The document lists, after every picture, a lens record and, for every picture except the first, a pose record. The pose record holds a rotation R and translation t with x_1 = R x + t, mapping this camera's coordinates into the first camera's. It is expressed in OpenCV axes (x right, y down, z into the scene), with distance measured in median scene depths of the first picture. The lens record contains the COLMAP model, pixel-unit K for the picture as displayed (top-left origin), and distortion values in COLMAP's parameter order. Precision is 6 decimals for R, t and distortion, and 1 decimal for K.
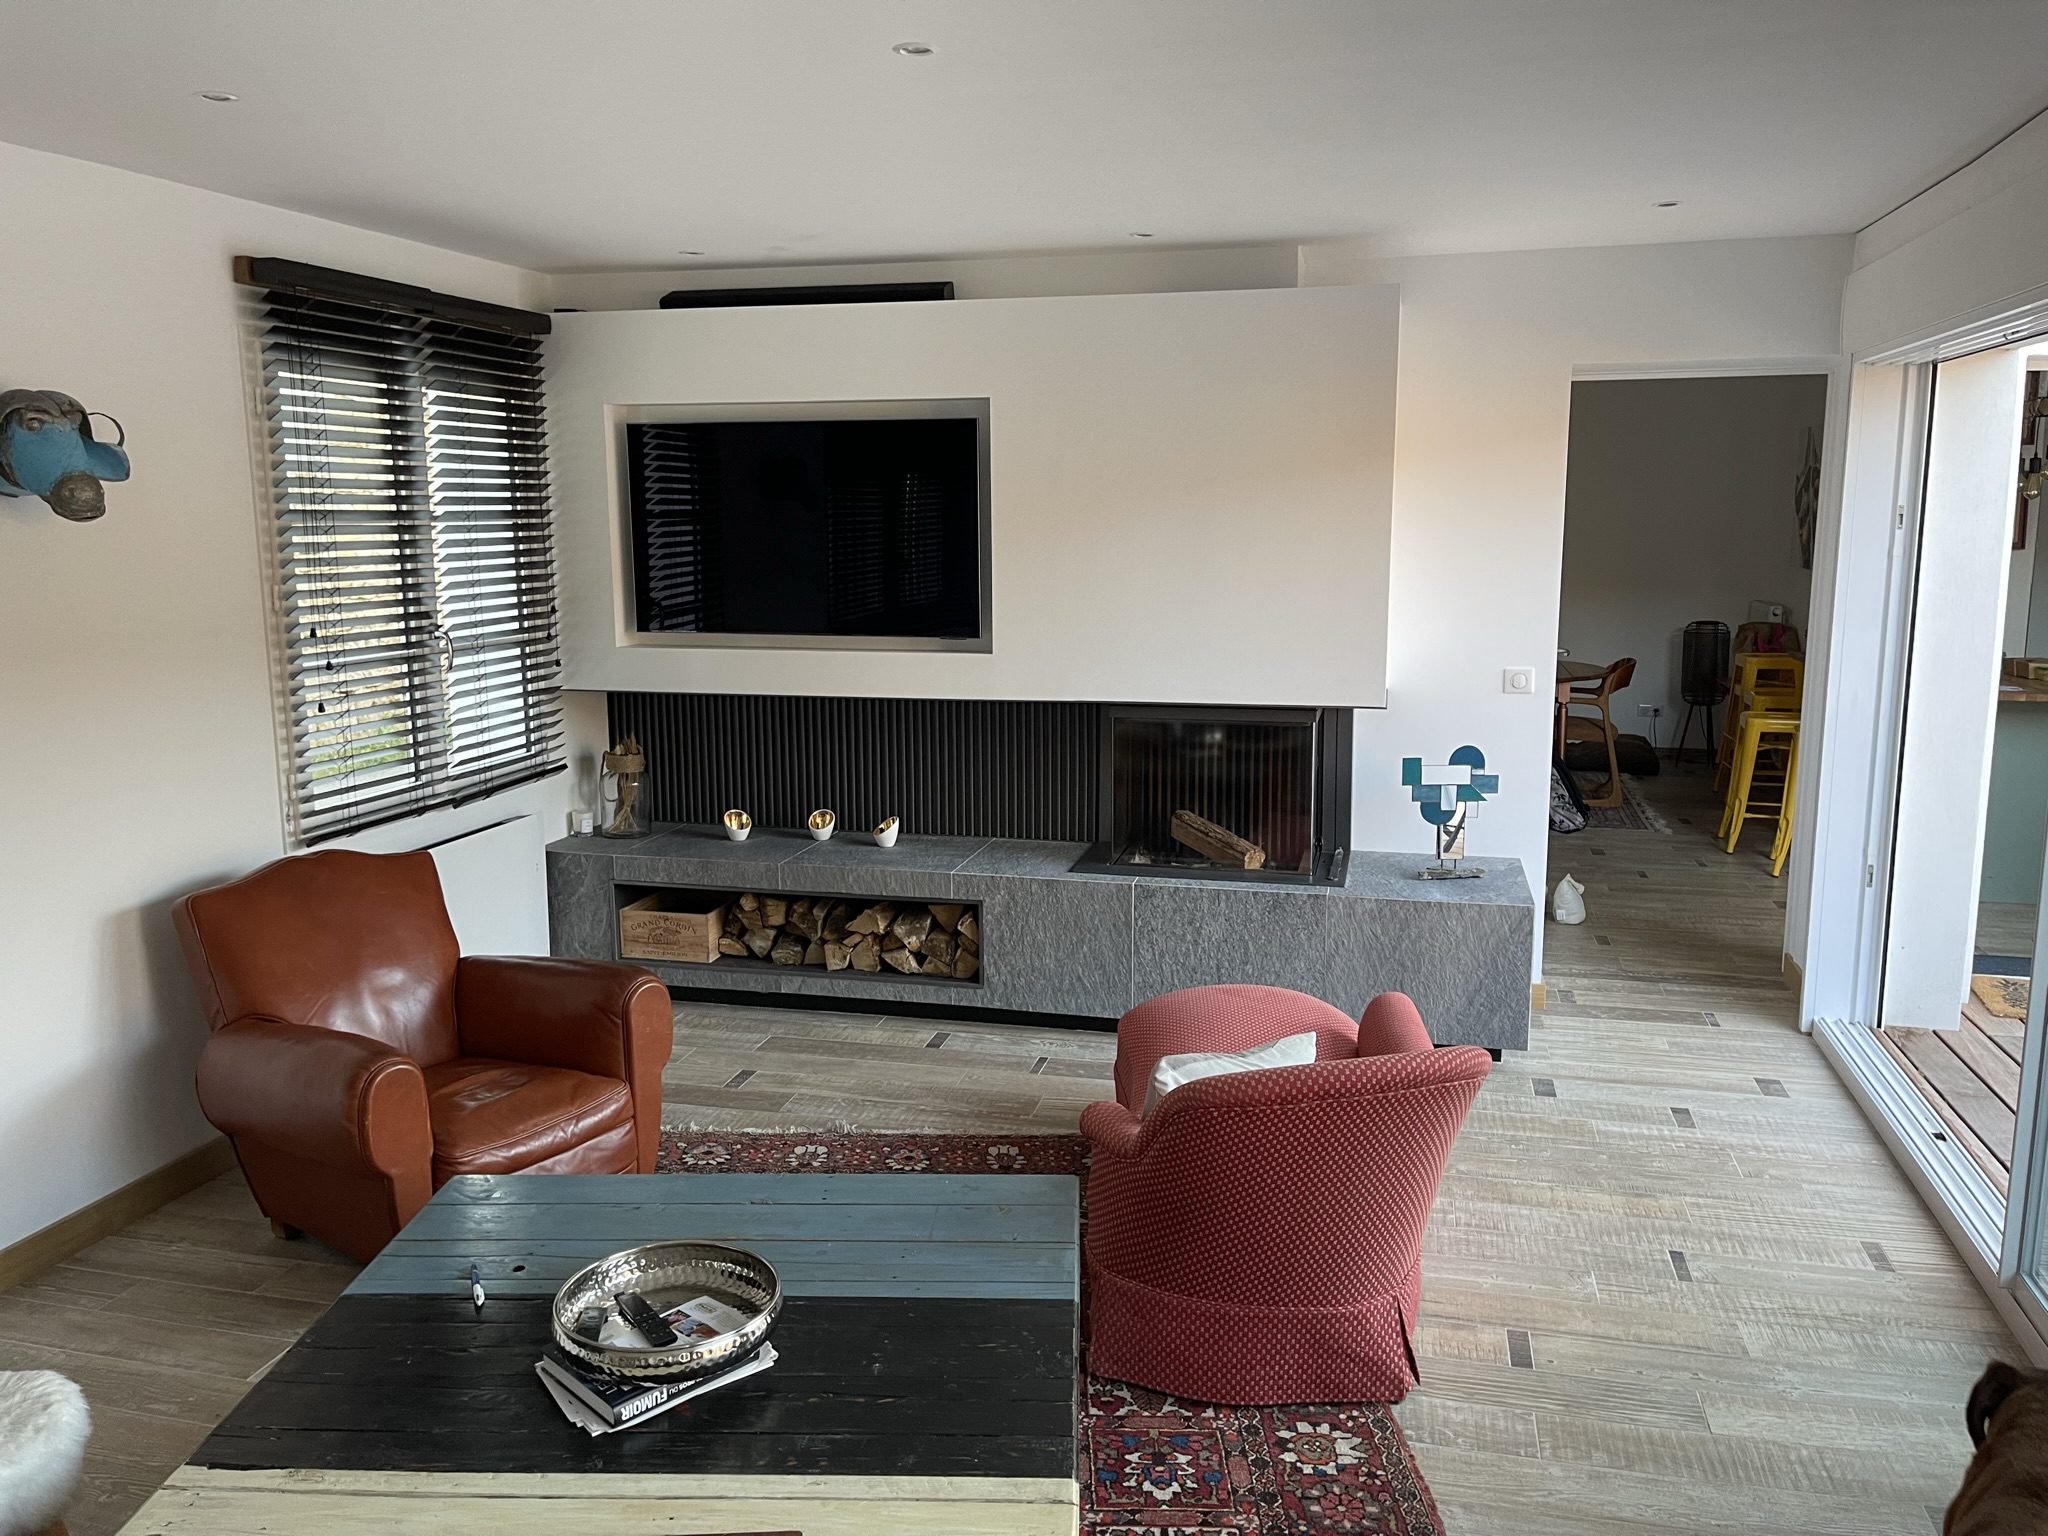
lens RADIAL K [[1559.6, 0, 1023.7], [0, 1559.6, 753.5], [0, 0, 1]] dist [0.054110, -0.056886]
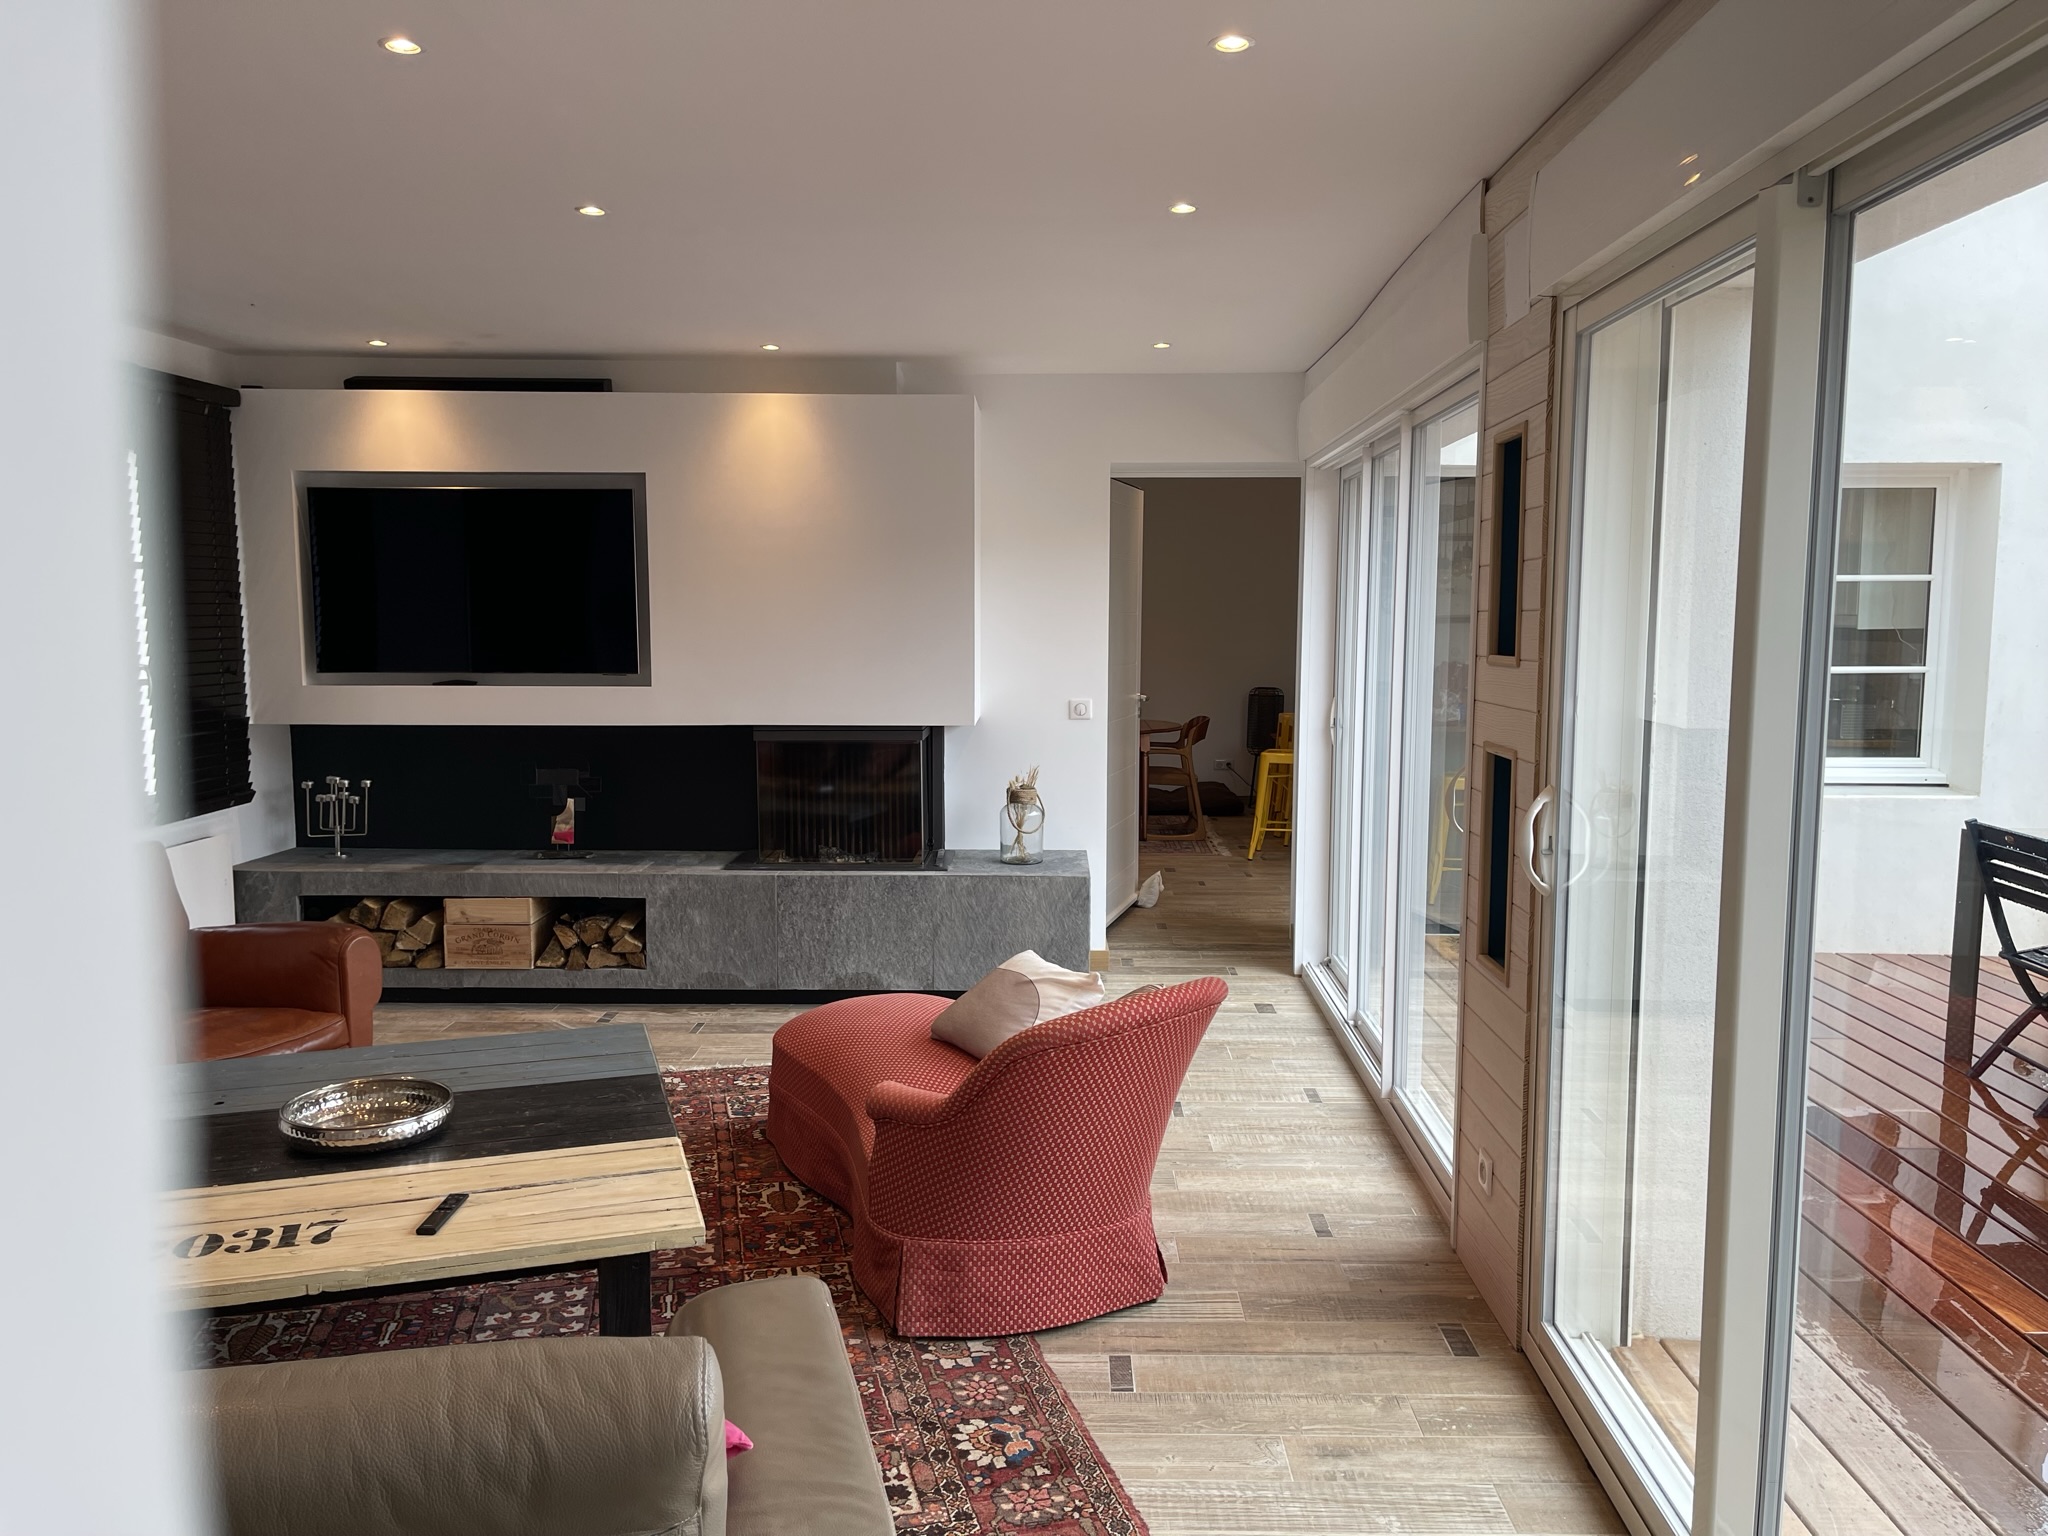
lens RADIAL K [[1559.6, 0, 1044.7], [0, 1559.6, 773.9], [0, 0, 1]] dist [0.054110, -0.056886]
pose [[0.973141, -0.015101, 0.229713, -0.003742], [0.027056, 0.998433, -0.048983, 0.069219], [-0.228613, 0.053882, 0.972025, -0.225188]]
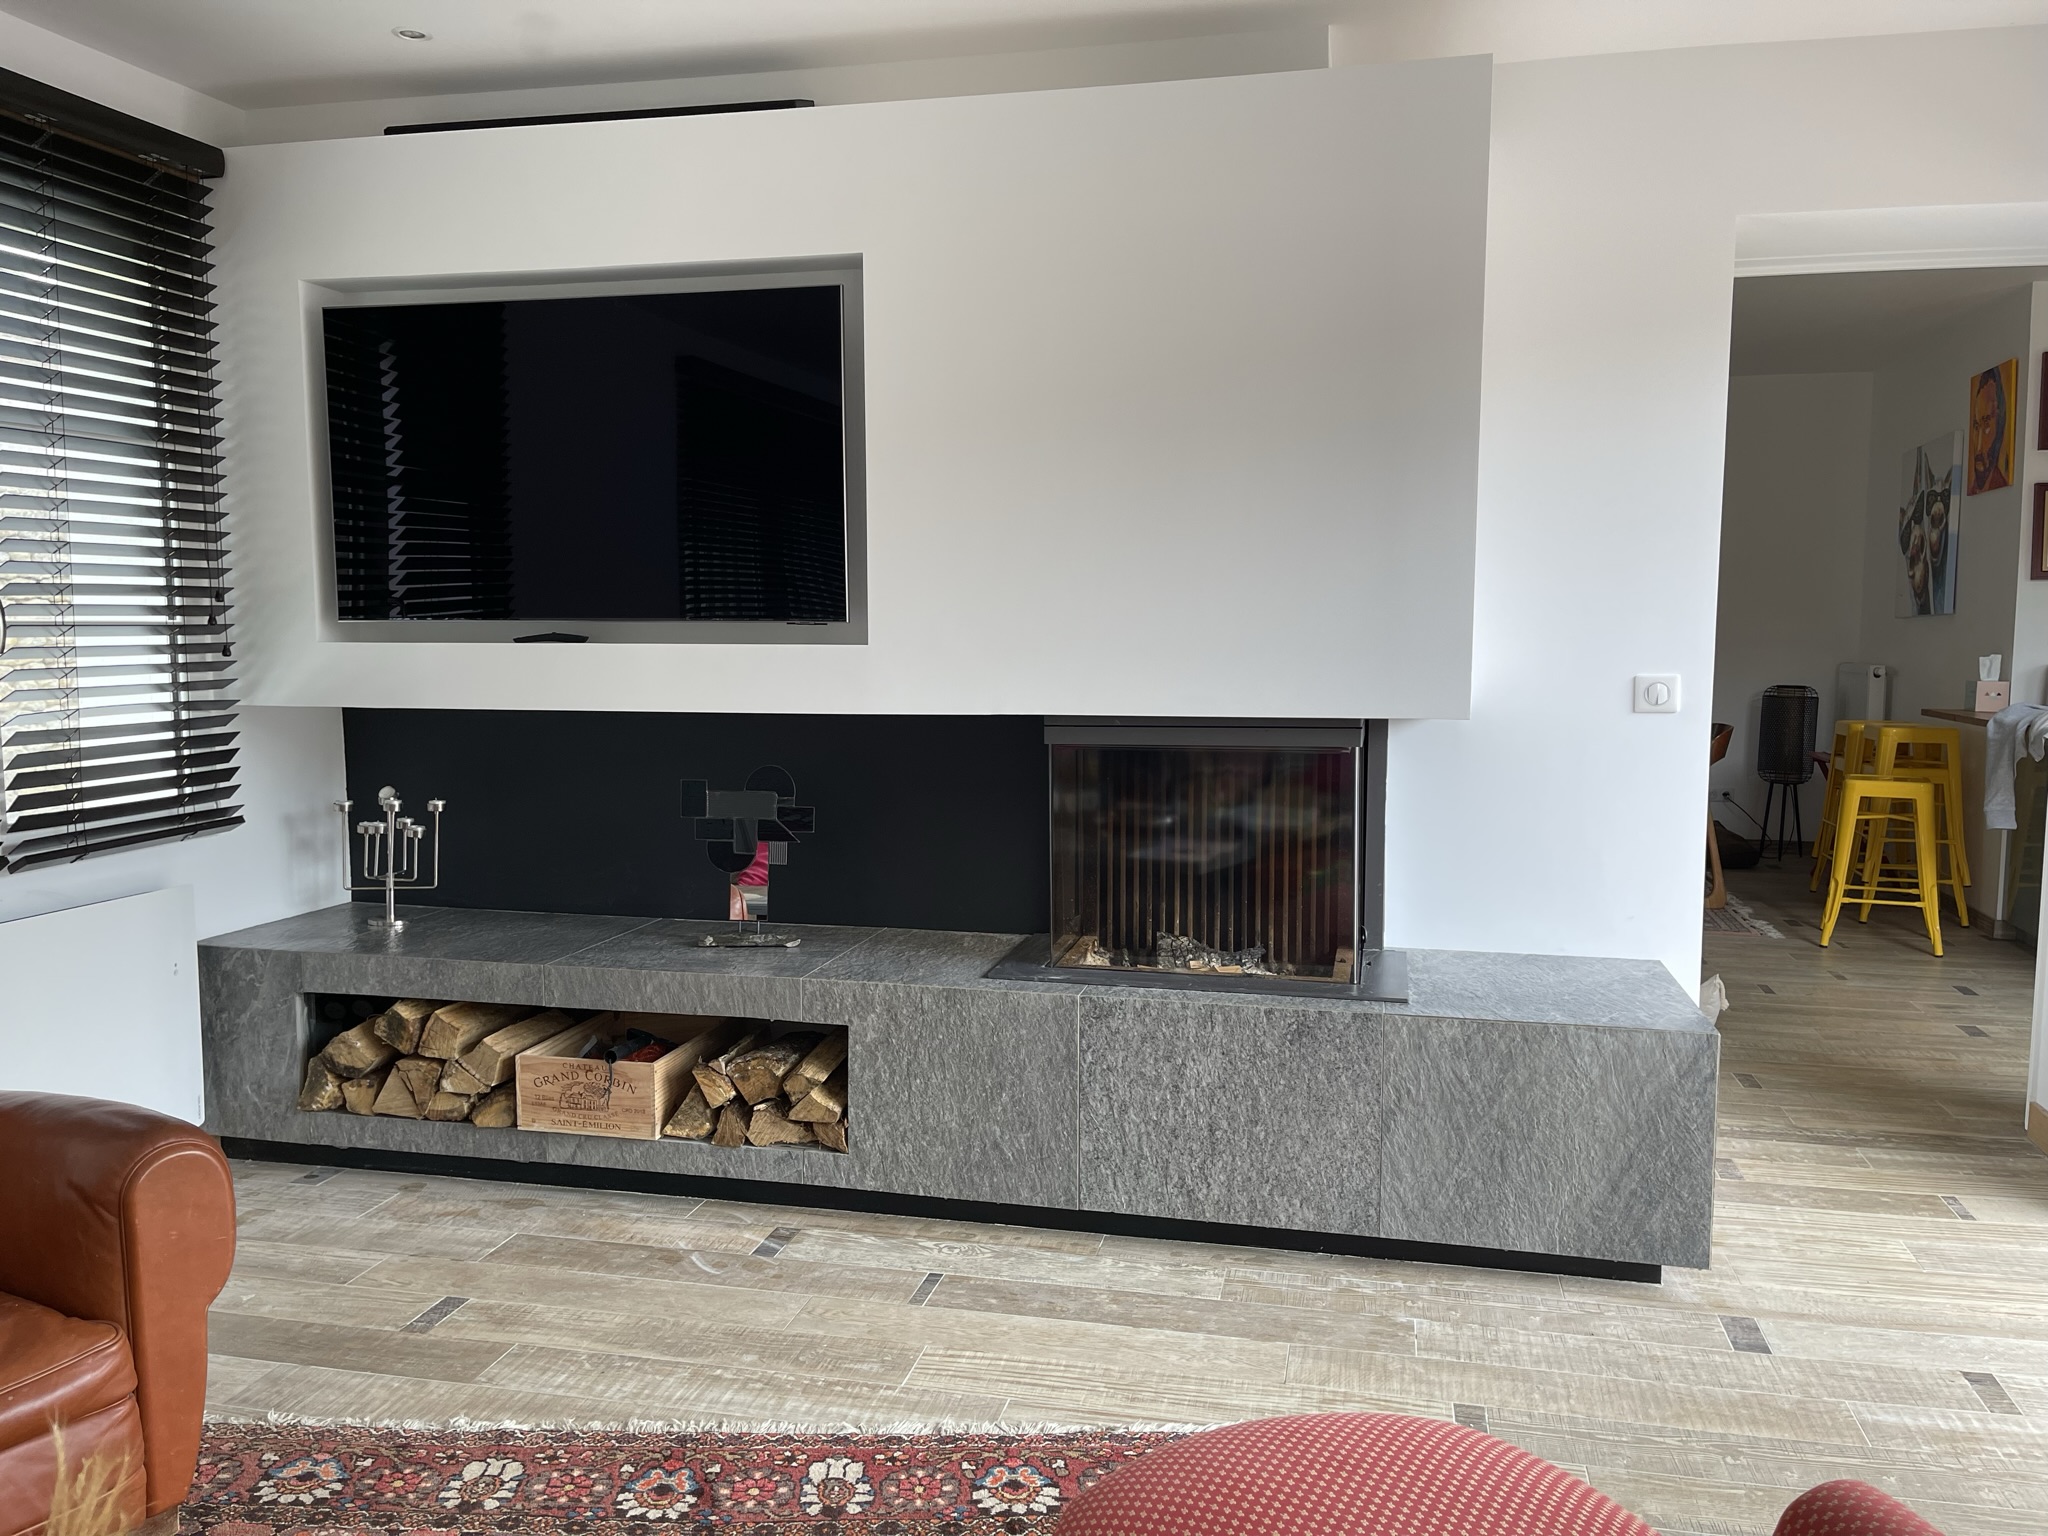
lens RADIAL K [[1559.6, 0, 1023.6], [0, 1559.6, 765.1], [0, 0, 1]] dist [0.054110, -0.056886]
pose [[0.999926, 0.004923, 0.011160, 0.039250], [-0.004158, 0.997706, -0.067569, 0.031581], [-0.011467, 0.067517, 0.997652, 0.345971]]
